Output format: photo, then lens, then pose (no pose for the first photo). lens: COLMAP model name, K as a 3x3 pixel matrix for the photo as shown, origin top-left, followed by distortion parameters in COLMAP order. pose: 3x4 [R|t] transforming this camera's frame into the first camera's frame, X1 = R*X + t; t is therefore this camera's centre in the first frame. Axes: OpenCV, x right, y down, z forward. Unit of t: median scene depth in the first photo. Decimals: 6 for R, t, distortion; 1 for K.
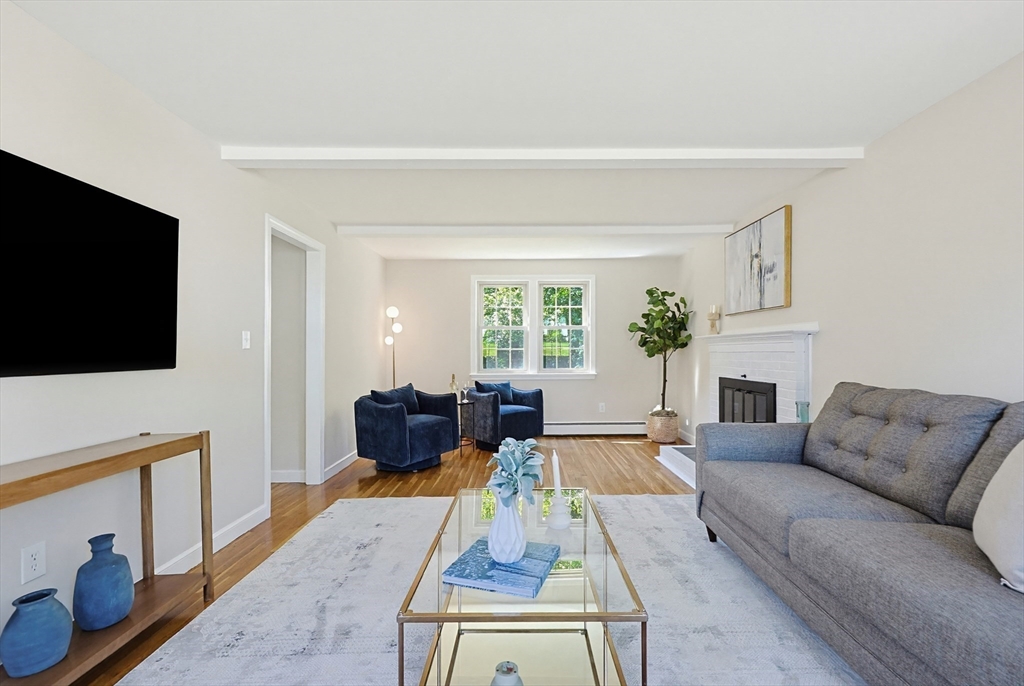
lens RADIAL K [[440.1, 0, 522.4], [0, 440.1, 349.5], [0, 0, 1]] dist [-0.002247, 0.000542]
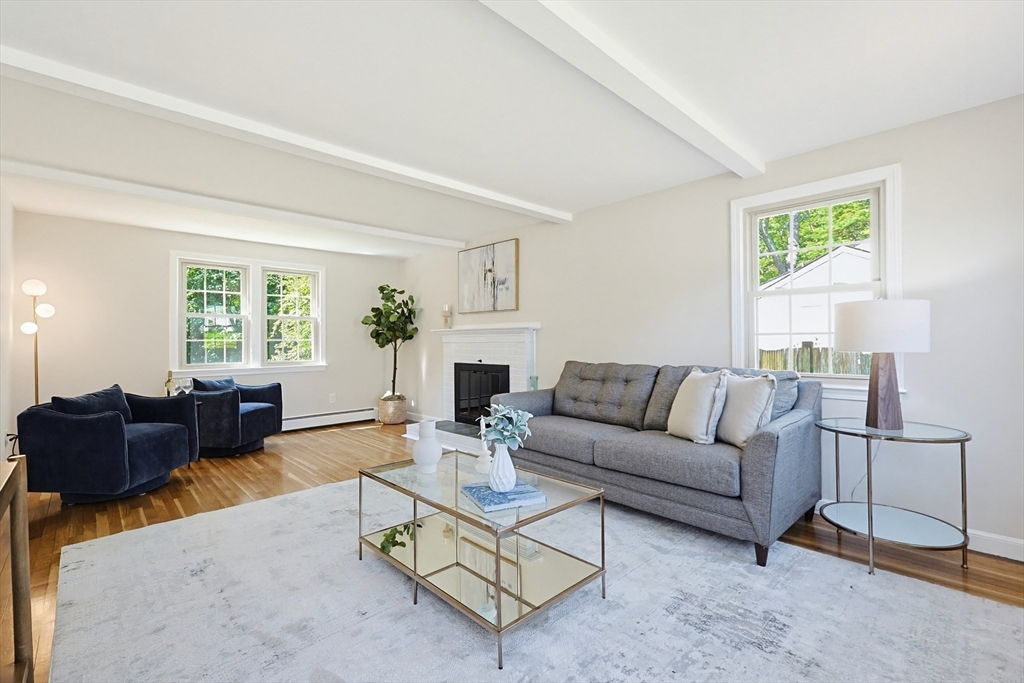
lens RADIAL K [[440.1, 0, 489.5], [0, 440.1, 338.5], [0, 0, 1]] dist [-0.002247, 0.000542]
pose [[0.755524, 0.003602, 0.655111, -0.283150], [0.000581, 0.999981, -0.006170, 0.001622], [-0.655120, 0.005042, 0.755508, -0.007108]]
